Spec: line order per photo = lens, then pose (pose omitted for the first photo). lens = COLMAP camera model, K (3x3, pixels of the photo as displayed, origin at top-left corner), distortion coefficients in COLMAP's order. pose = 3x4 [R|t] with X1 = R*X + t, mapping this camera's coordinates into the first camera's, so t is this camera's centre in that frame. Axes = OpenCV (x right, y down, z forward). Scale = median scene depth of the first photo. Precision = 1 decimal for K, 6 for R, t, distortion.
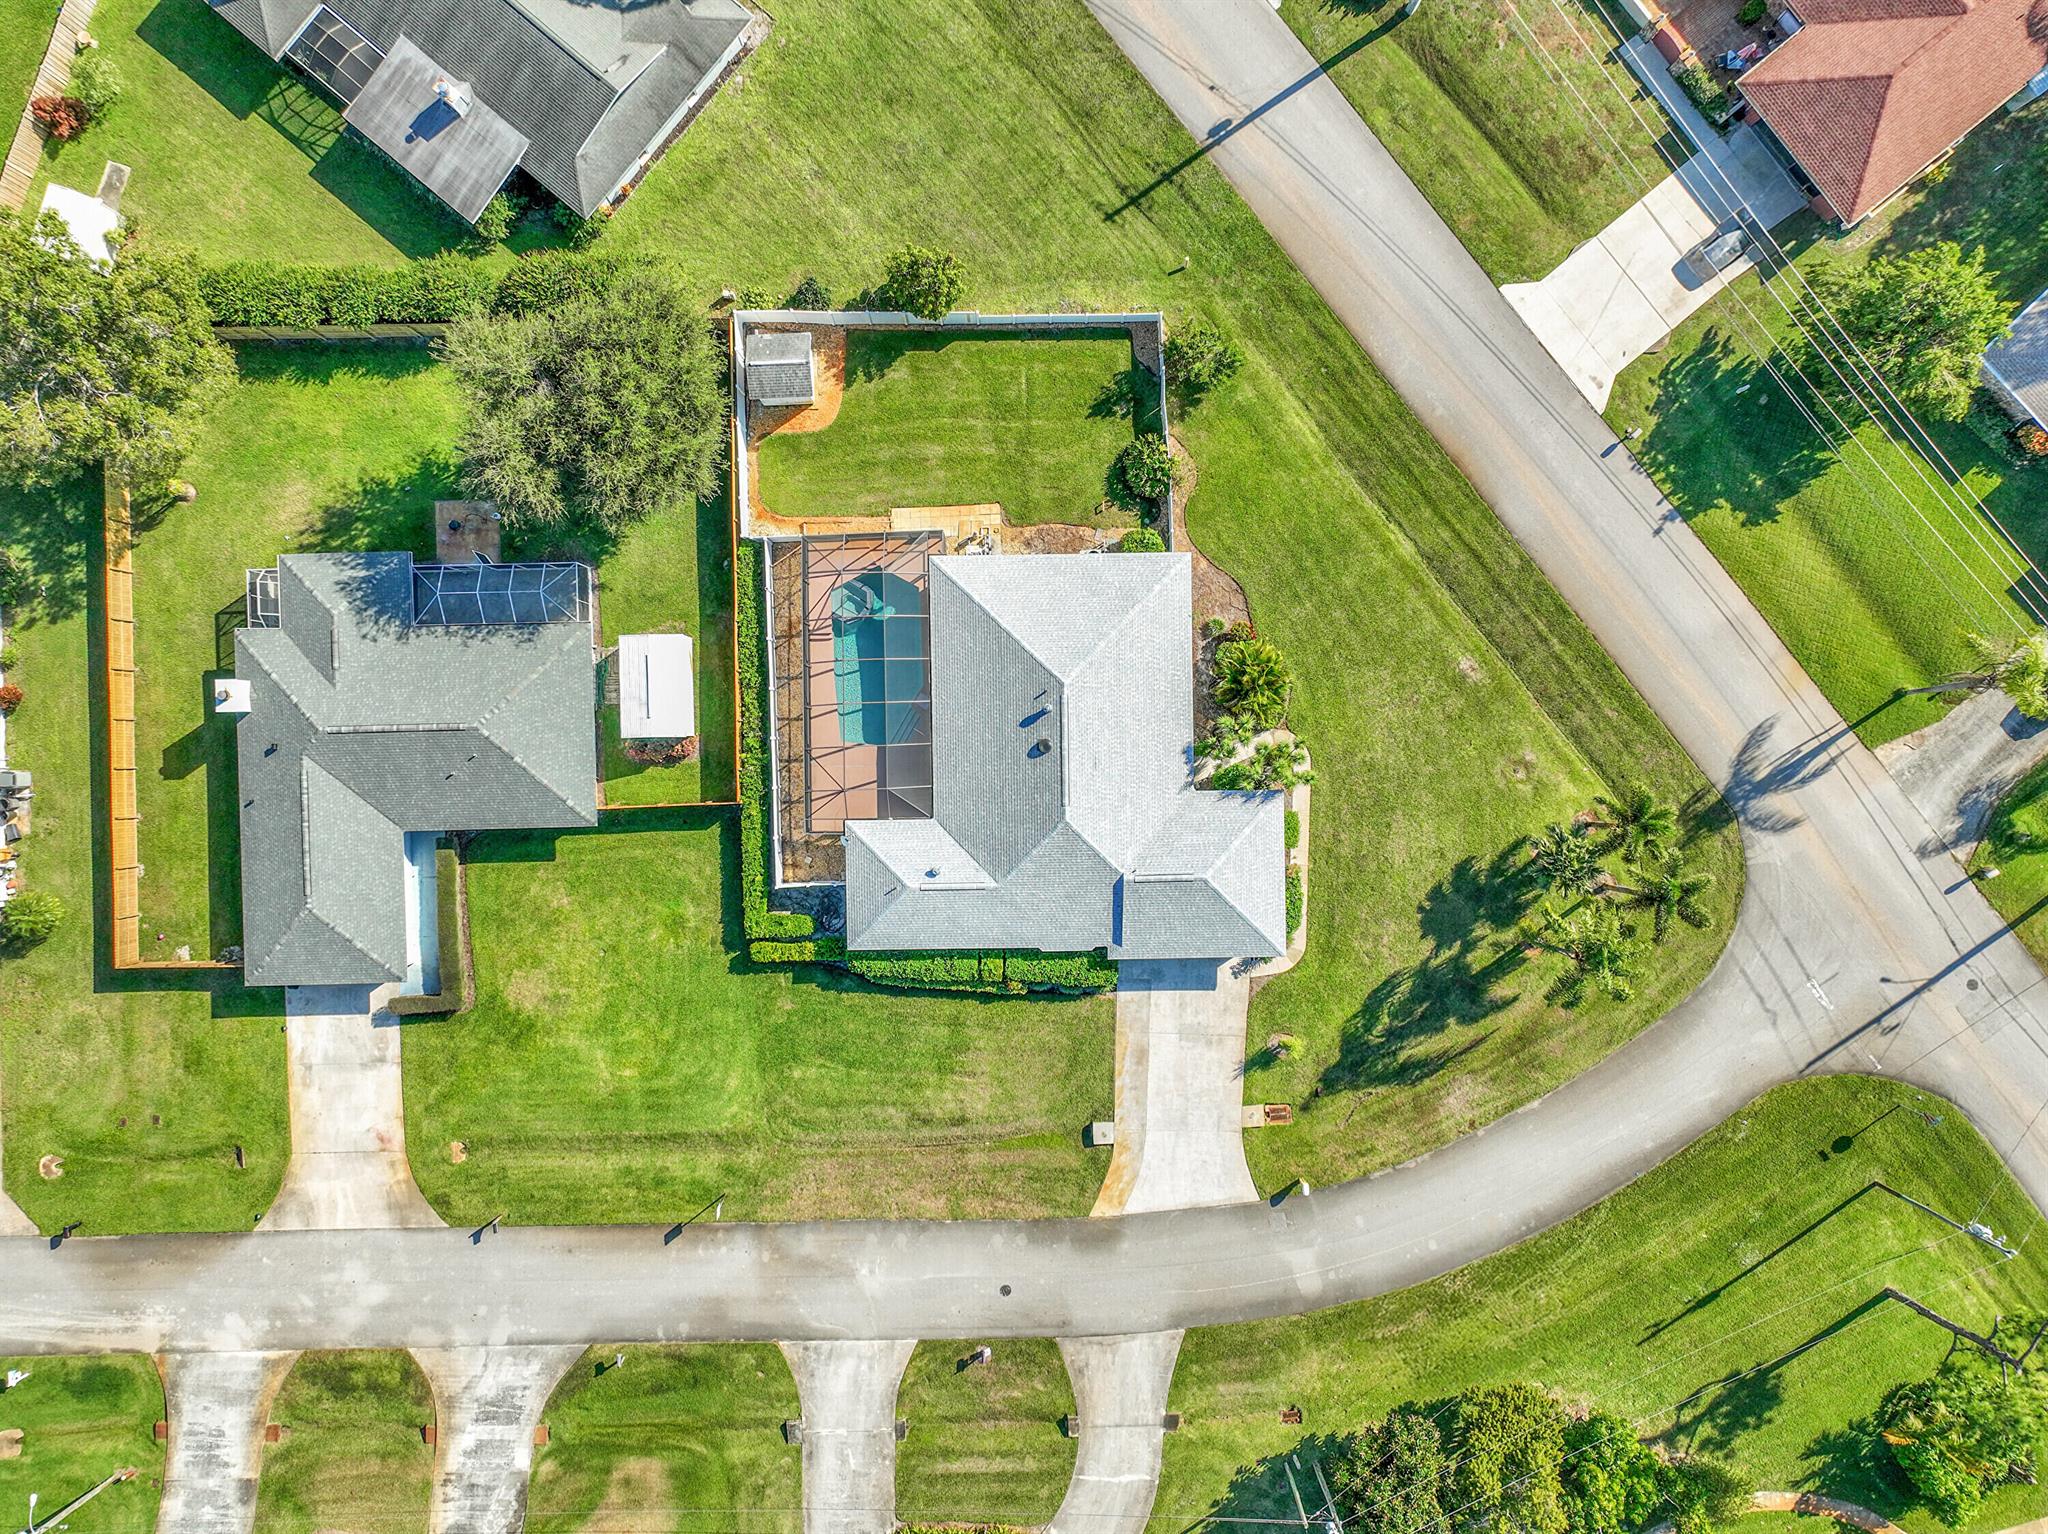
lens RADIAL K [[1436.5, 0, 1024.0], [0, 1436.5, 767.0], [0, 0, 1]] dist [-0.002118, 0.012585]
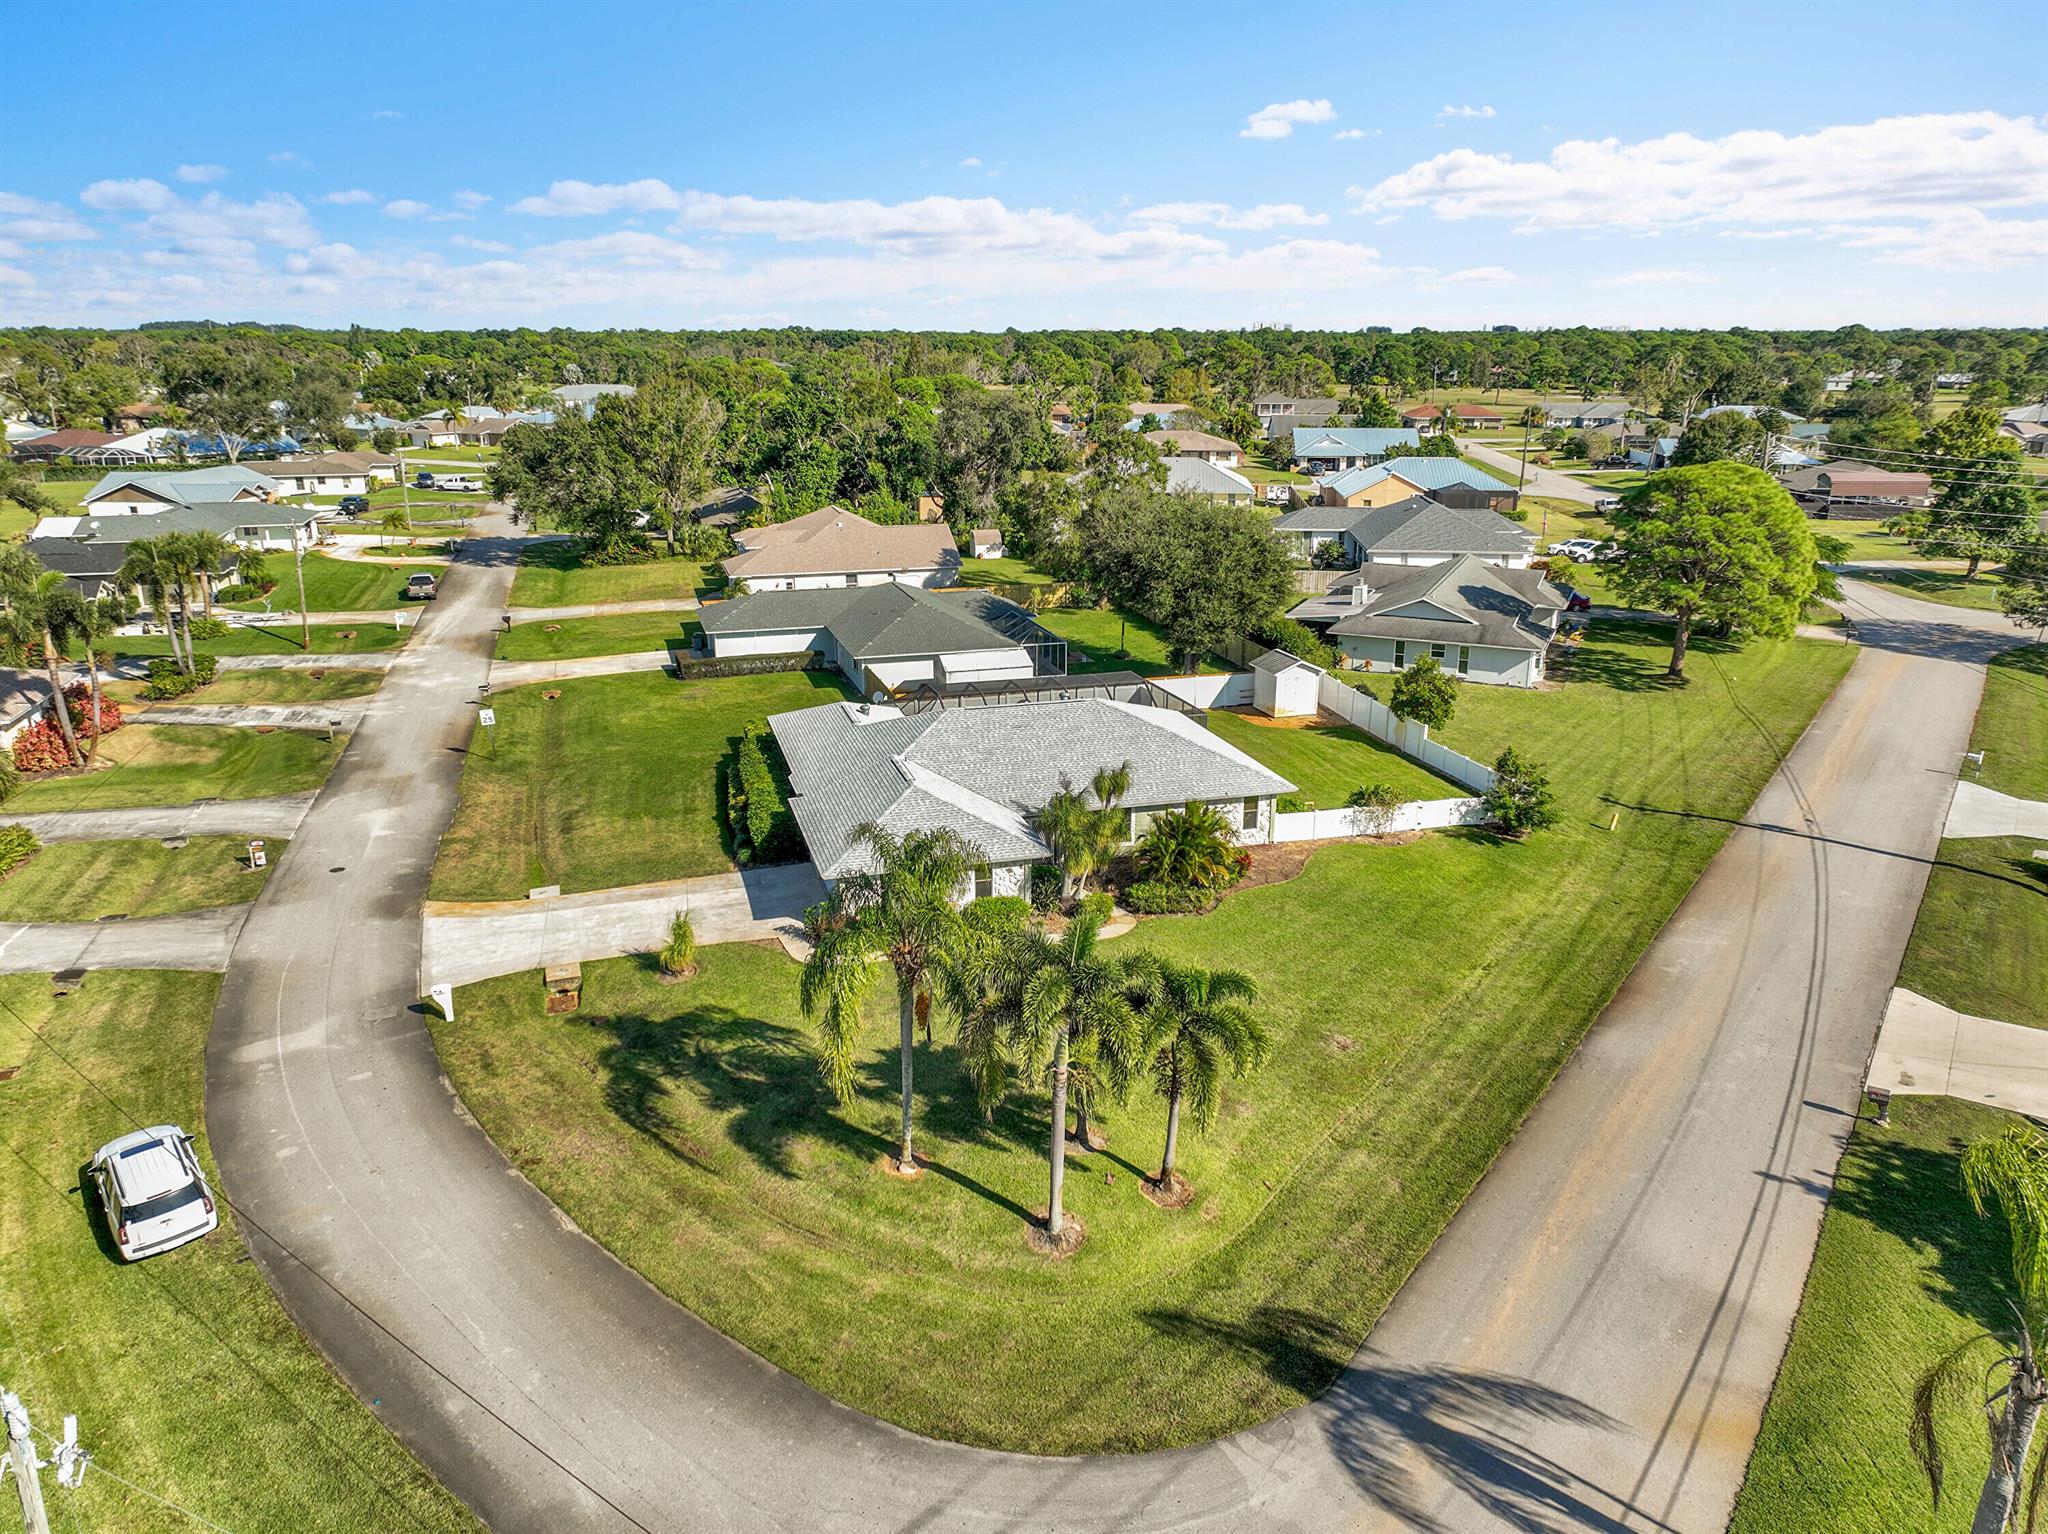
lens RADIAL K [[1436.5, 0, 1024.0], [0, 1436.5, 767.0], [0, 0, 1]] dist [-0.002118, 0.012585]
pose [[0.267544, 0.273858, -0.923808, 0.792760], [-0.963482, 0.065044, -0.259752, 0.204820], [-0.011048, 0.959568, 0.281260, 0.725458]]
